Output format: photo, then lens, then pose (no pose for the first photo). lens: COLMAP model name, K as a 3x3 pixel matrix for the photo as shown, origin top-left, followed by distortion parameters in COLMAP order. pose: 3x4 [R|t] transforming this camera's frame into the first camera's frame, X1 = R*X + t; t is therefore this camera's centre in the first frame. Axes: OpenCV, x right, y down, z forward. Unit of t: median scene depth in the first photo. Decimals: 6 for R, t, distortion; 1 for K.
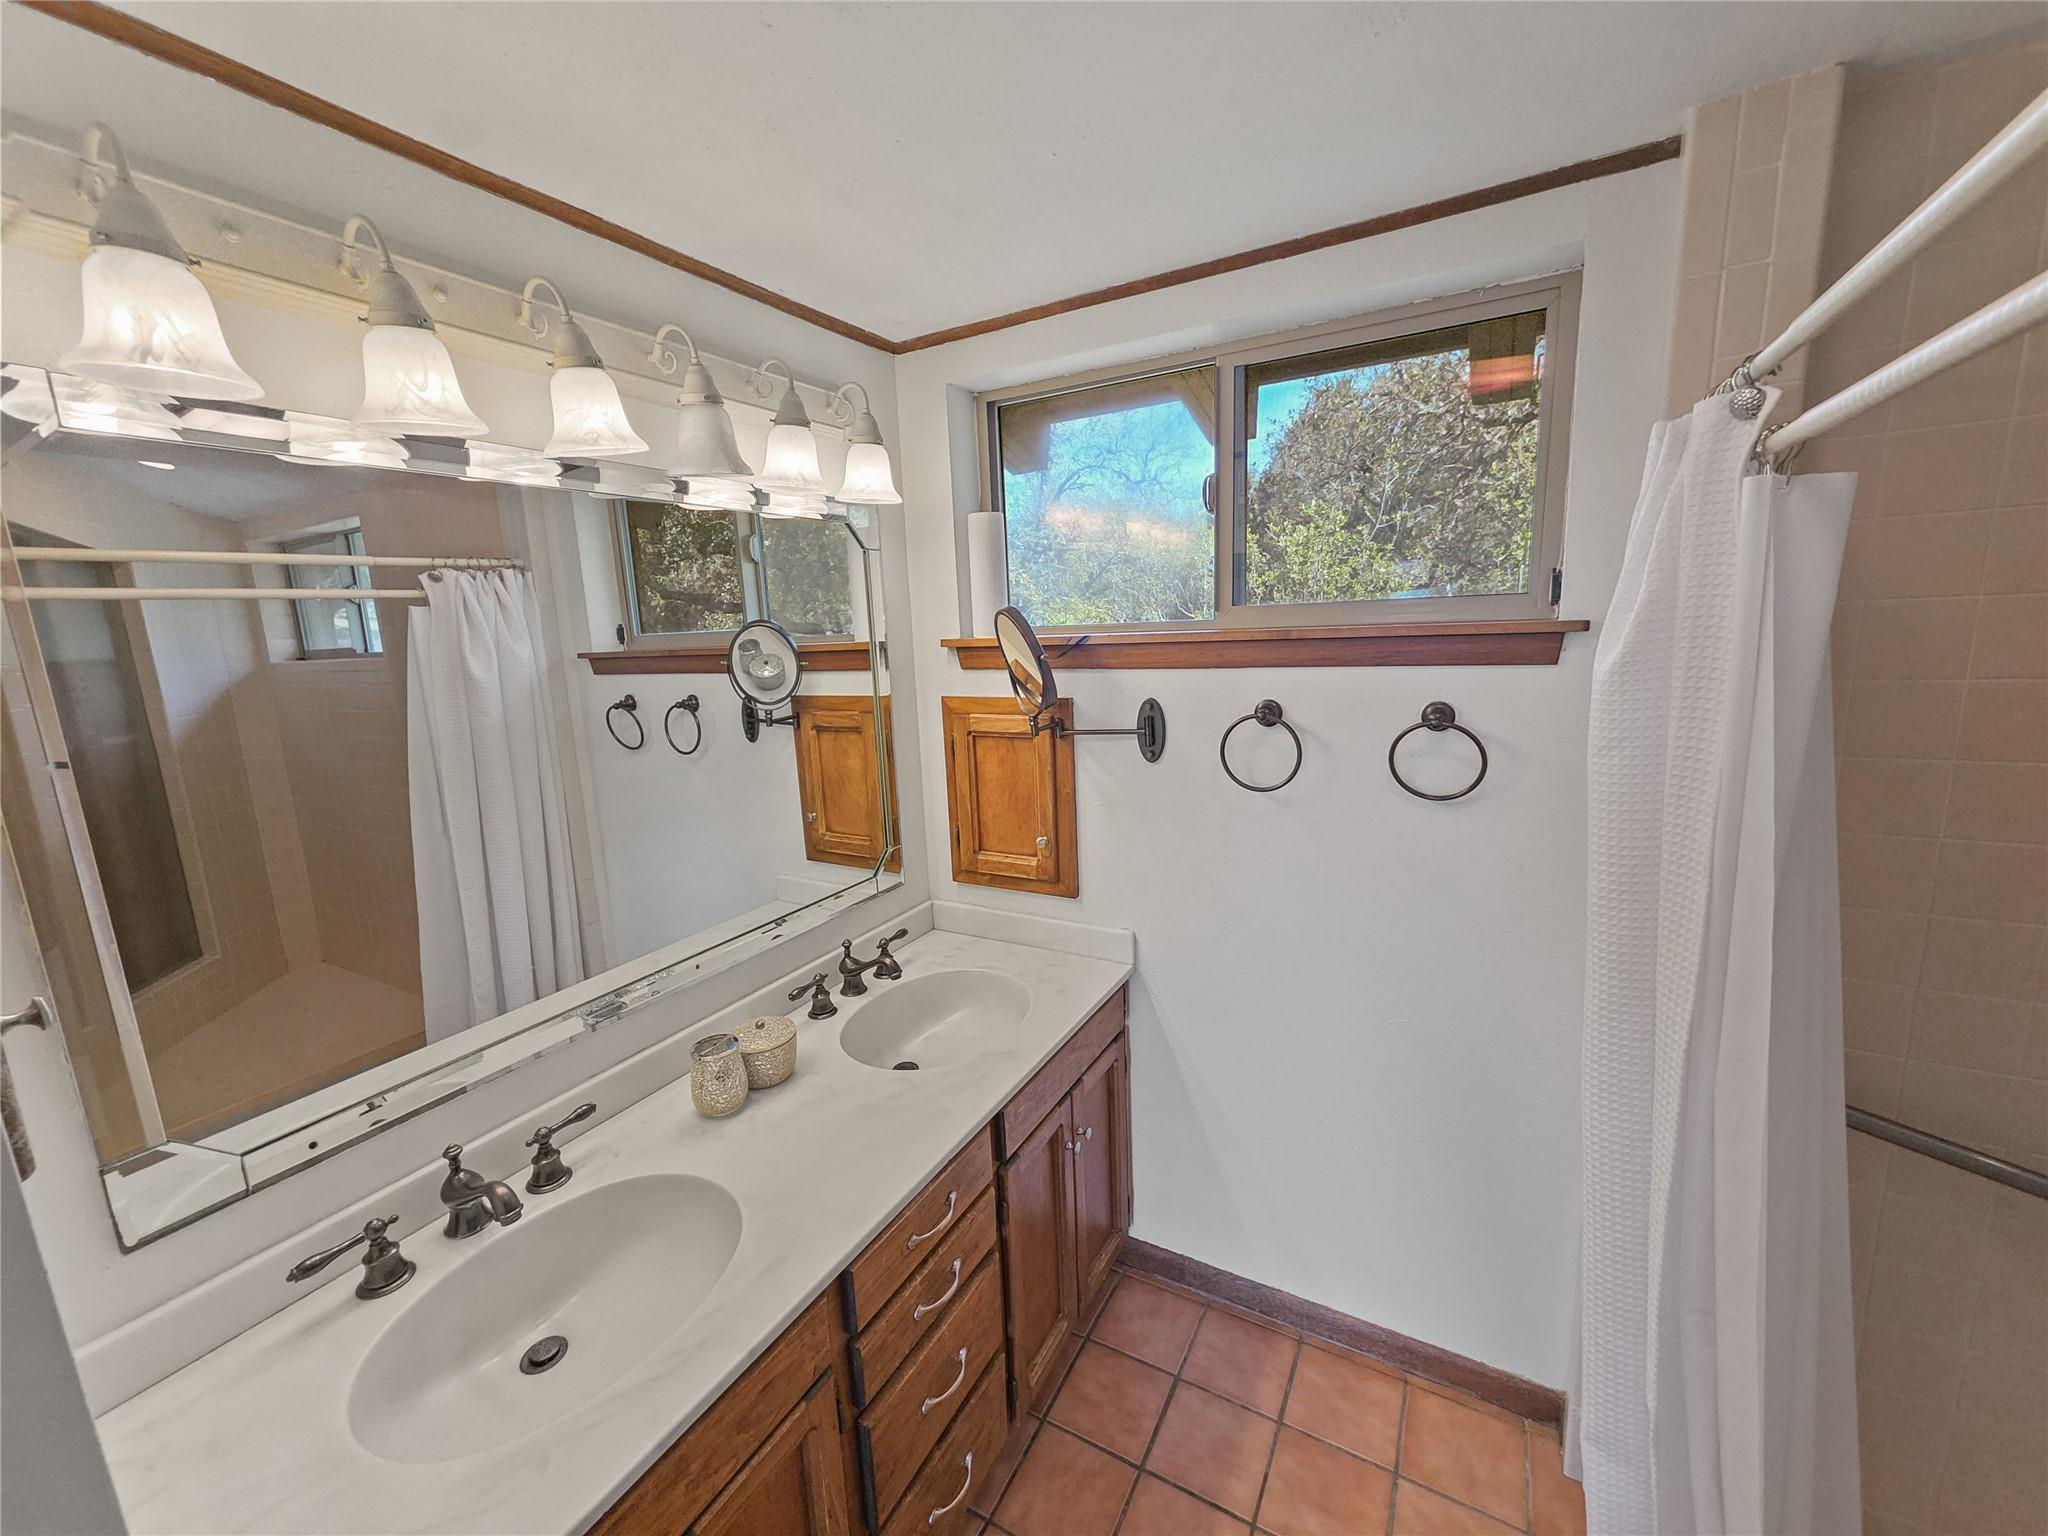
lens RADIAL K [[818.1, 0, 1031.2], [0, 818.1, 769.0], [0, 0, 1]] dist [0.004178, 0.000717]
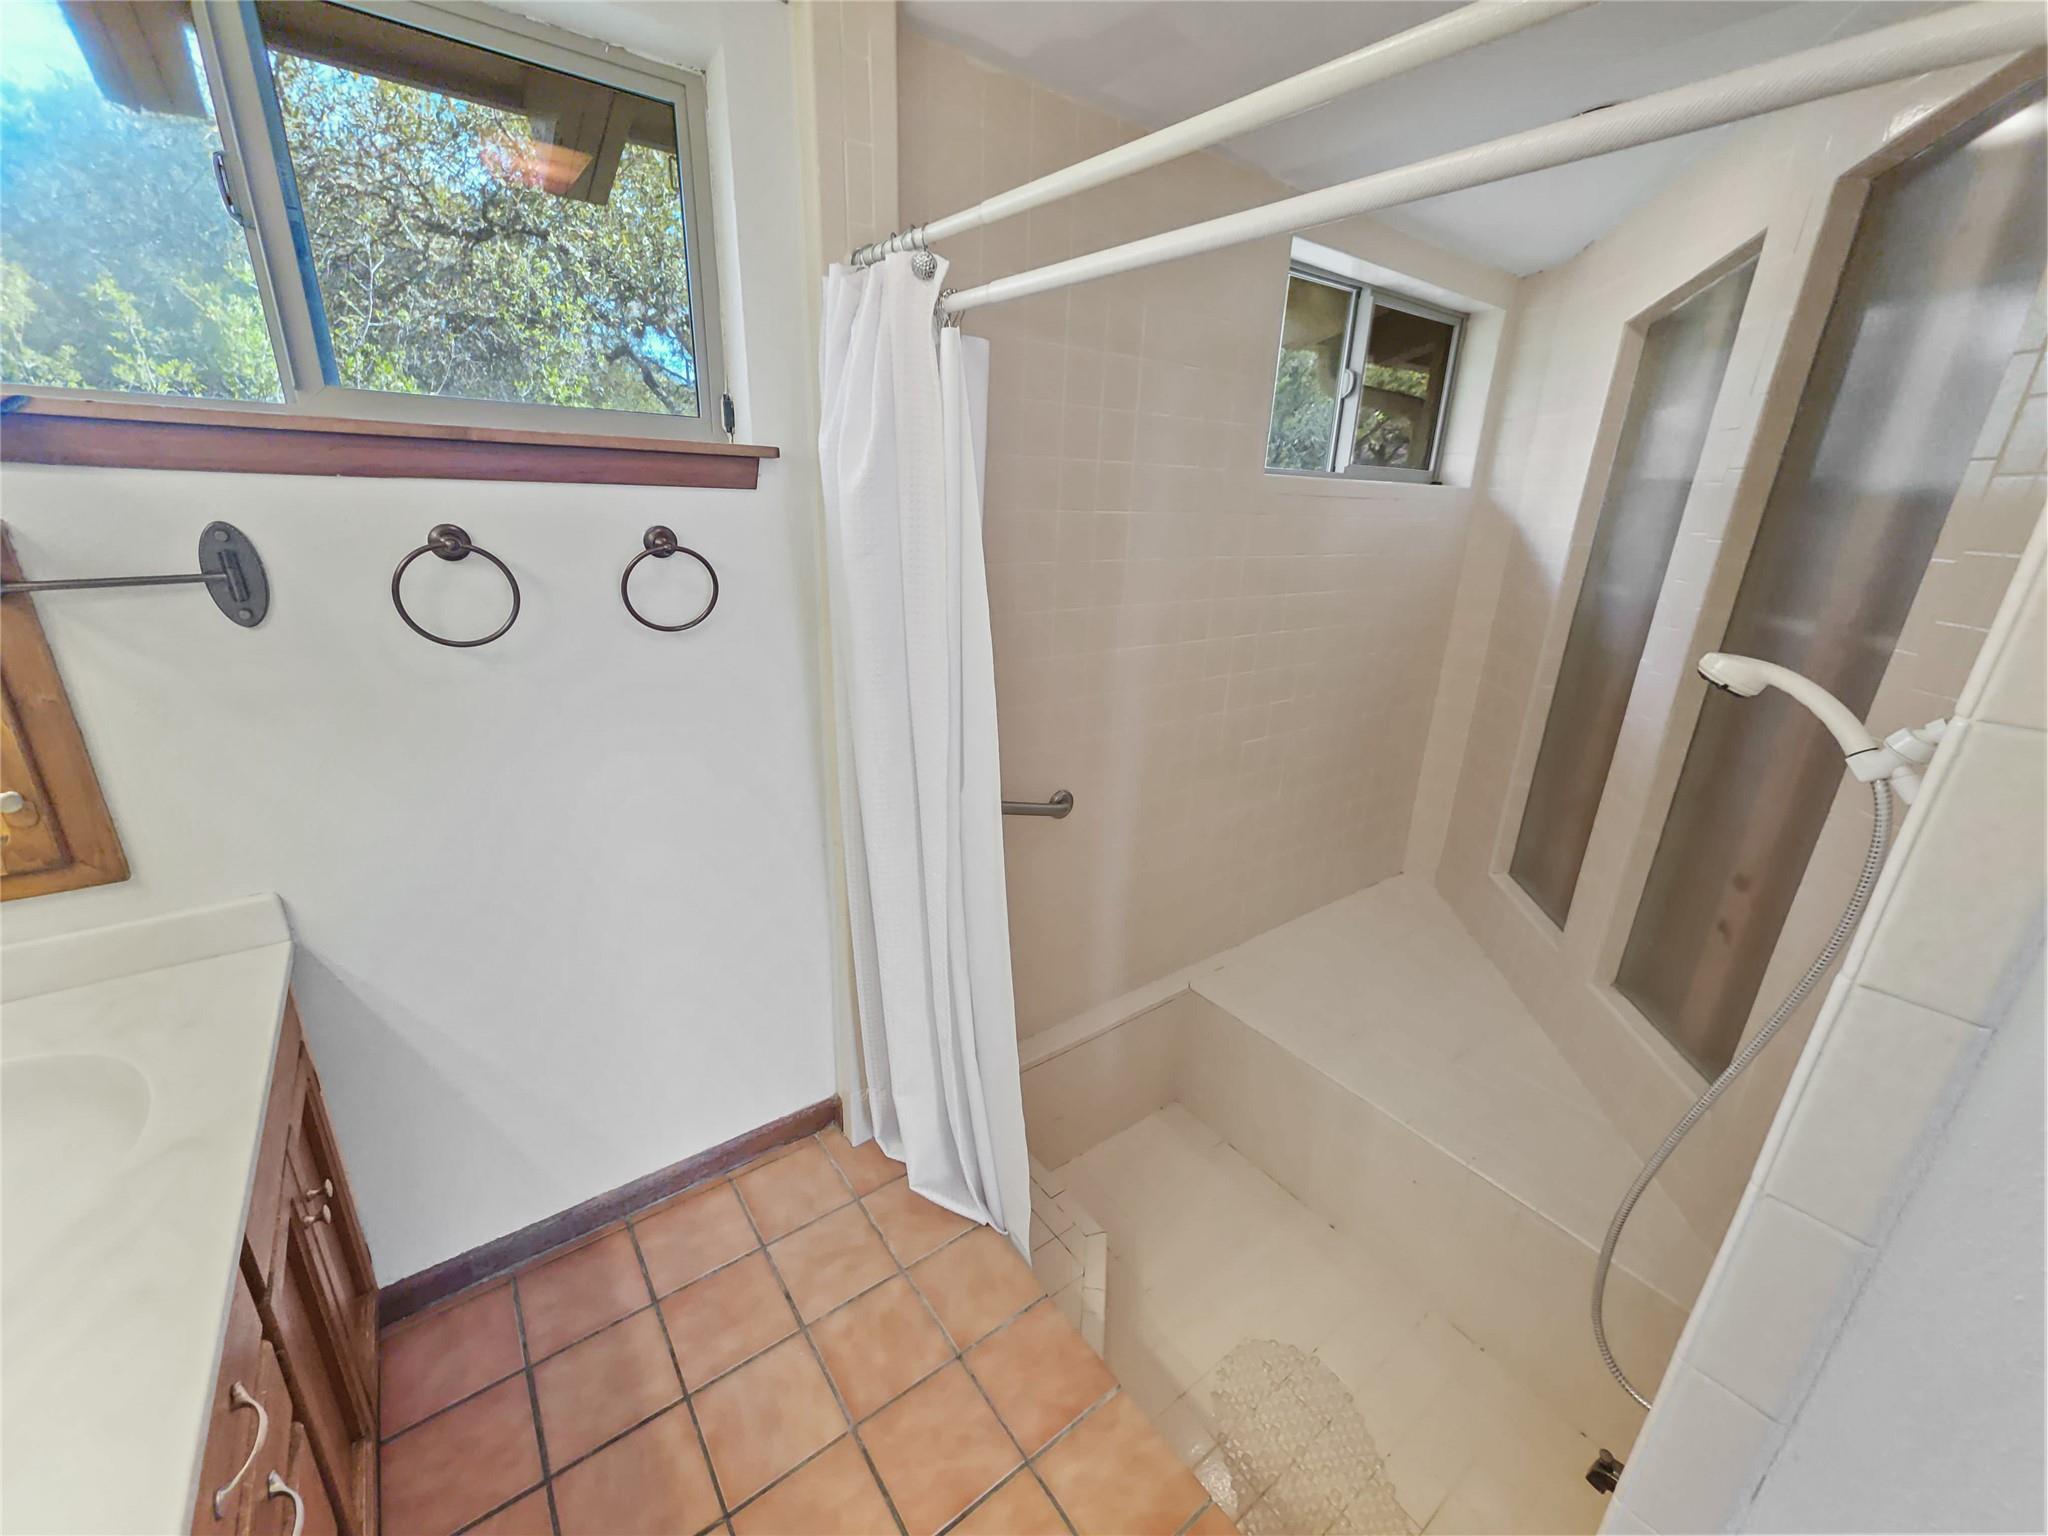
lens RADIAL K [[818.1, 0, 1030.7], [0, 818.1, 767.4], [0, 0, 1]] dist [0.004178, 0.000717]
pose [[0.399356, -0.247420, 0.882779, -0.216555], [0.106969, 0.968894, 0.223165, 0.021710], [-0.910534, 0.005308, 0.413400, 0.200455]]
